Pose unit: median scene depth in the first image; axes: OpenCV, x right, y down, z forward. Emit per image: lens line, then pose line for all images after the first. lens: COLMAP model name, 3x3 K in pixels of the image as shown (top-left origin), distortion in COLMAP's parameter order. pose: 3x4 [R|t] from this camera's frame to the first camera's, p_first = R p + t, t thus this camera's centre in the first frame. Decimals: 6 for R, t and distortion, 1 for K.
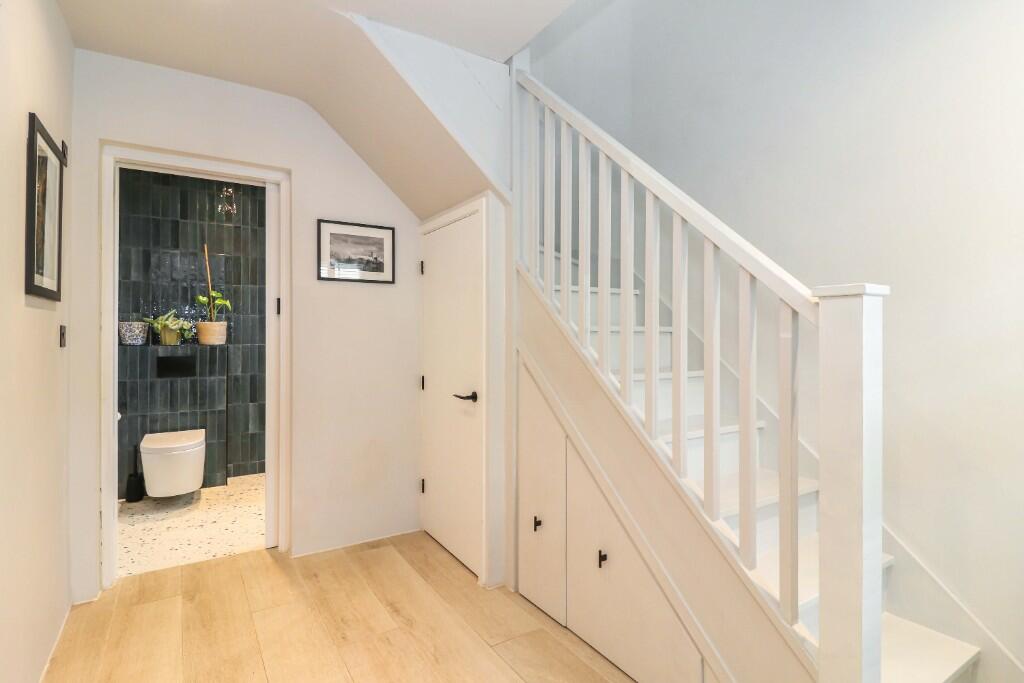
lens RADIAL K [[522.0, 0, 514.6], [0, 522.0, 338.6], [0, 0, 1]] dist [0.005229, 0.000433]
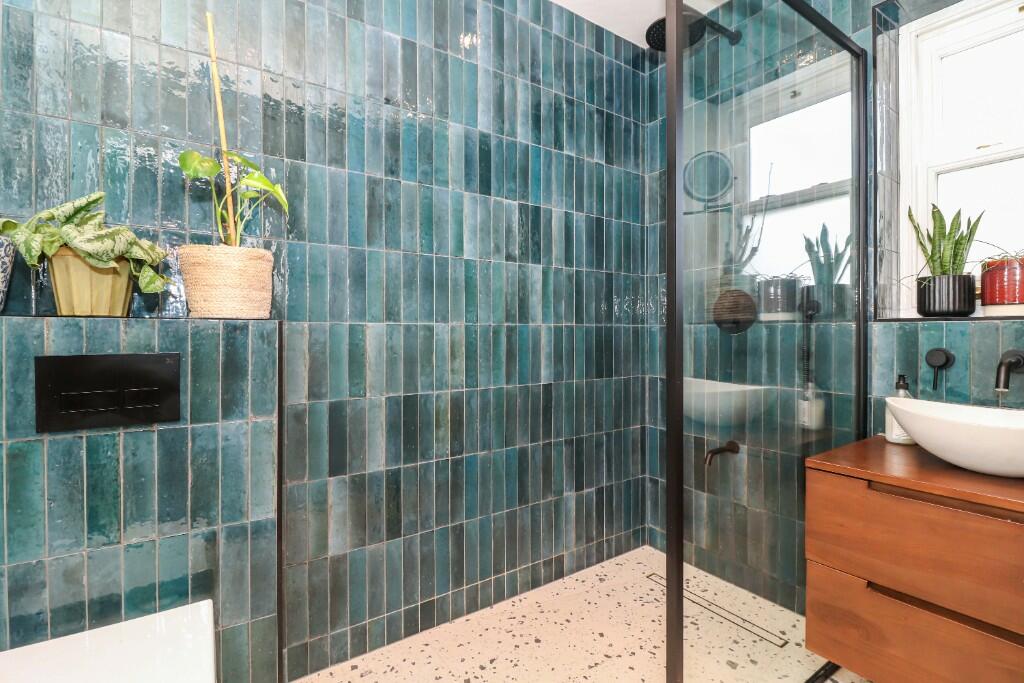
lens RADIAL K [[480.4, 0, 509.9], [0, 480.4, 339.3], [0, 0, 1]] dist [-0.003513, -0.002073]
pose [[0.999169, 0.005728, 0.040360, -0.429693], [-0.006372, 0.999854, 0.015845, 0.019148], [-0.040263, -0.016089, 0.999060, 0.714822]]
